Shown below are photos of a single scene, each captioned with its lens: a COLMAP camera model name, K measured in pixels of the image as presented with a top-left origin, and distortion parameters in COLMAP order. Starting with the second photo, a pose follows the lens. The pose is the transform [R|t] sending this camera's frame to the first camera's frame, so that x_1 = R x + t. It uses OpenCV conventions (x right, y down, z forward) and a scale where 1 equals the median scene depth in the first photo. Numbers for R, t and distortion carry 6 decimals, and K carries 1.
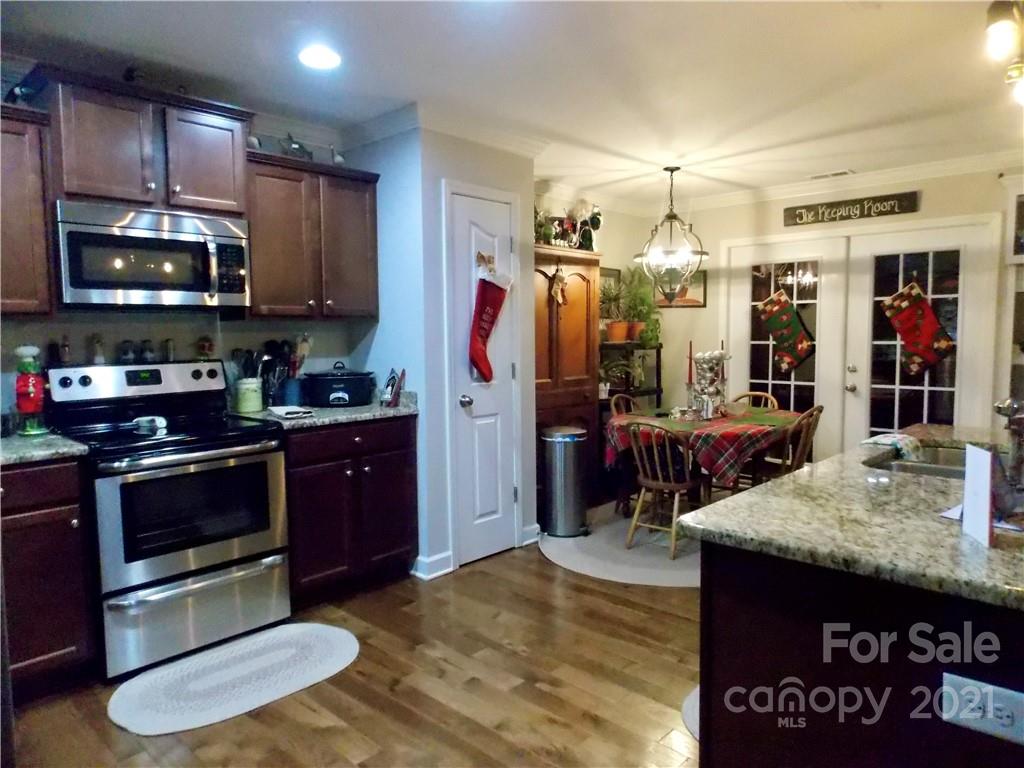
lens RADIAL K [[667.7, 0, 509.1], [0, 667.7, 384.5], [0, 0, 1]] dist [-0.001387, -0.006828]
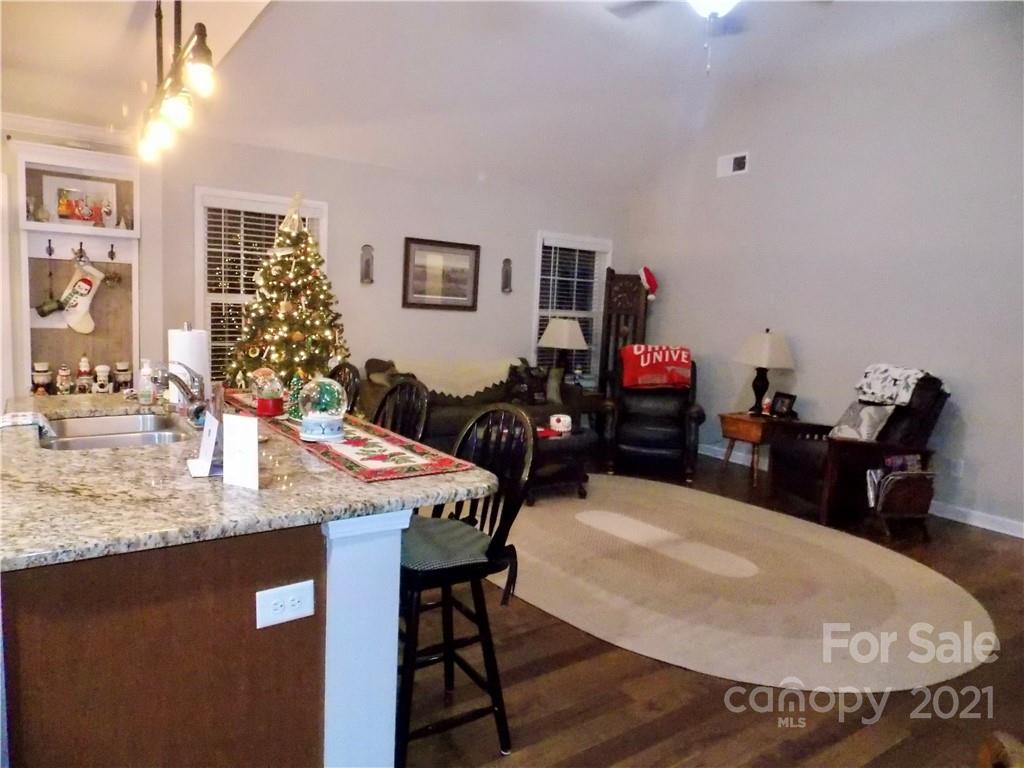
lens RADIAL K [[667.7, 0, 523.1], [0, 667.7, 387.4], [0, 0, 1]] dist [-0.001387, -0.006828]
pose [[0.177798, -0.101839, 0.978783, -0.146804], [0.024094, 0.994783, 0.099127, -0.024749], [-0.983772, 0.005959, 0.179324, 0.073654]]
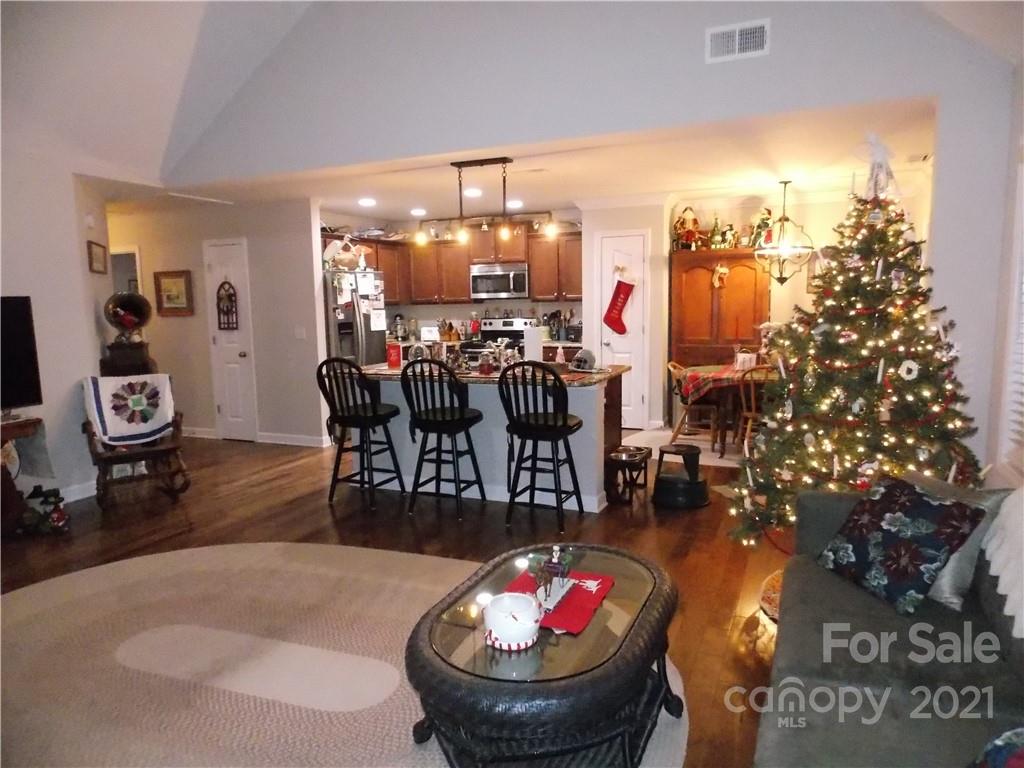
lens RADIAL K [[667.7, 0, 519.9], [0, 667.7, 381.4], [0, 0, 1]] dist [-0.001387, -0.006828]
pose [[0.355467, 0.118002, -0.927210, 1.642873], [-0.058527, 0.992862, 0.103920, -0.051696], [0.932855, 0.017327, 0.359836, 0.061970]]
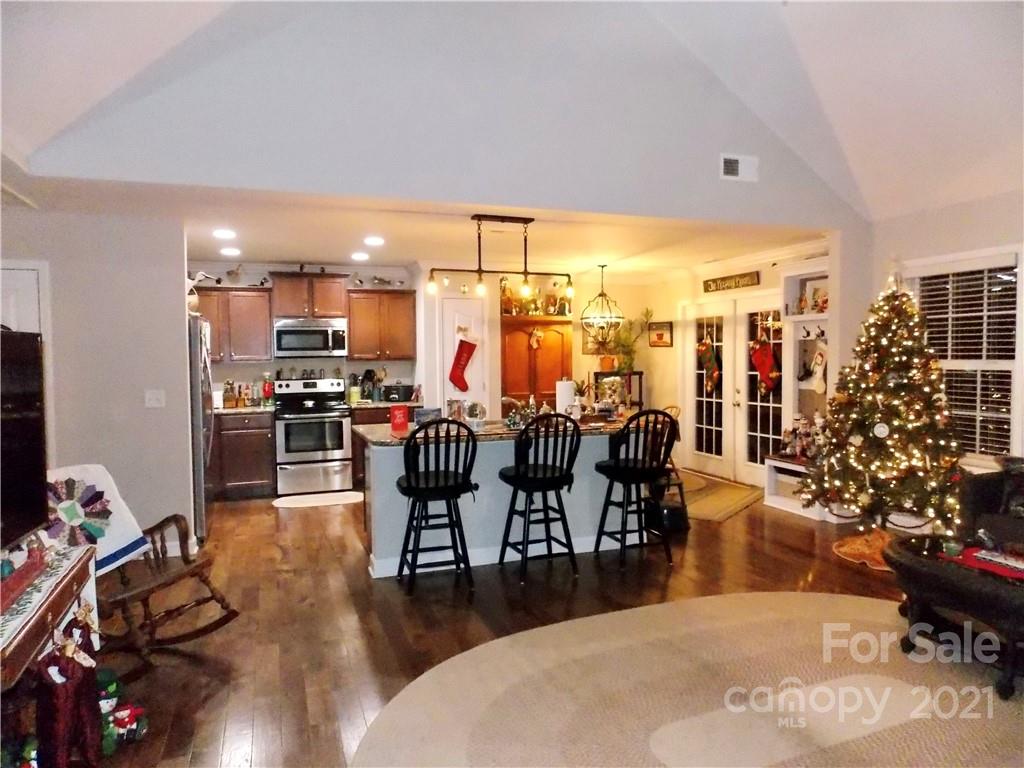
lens RADIAL K [[667.7, 0, 509.1], [0, 667.7, 383.4], [0, 0, 1]] dist [-0.001387, -0.006828]
pose [[0.896429, 0.017082, -0.442859, 0.957637], [-0.031888, 0.999153, -0.026009, 0.018719], [0.442039, 0.037437, 0.896214, -0.694500]]
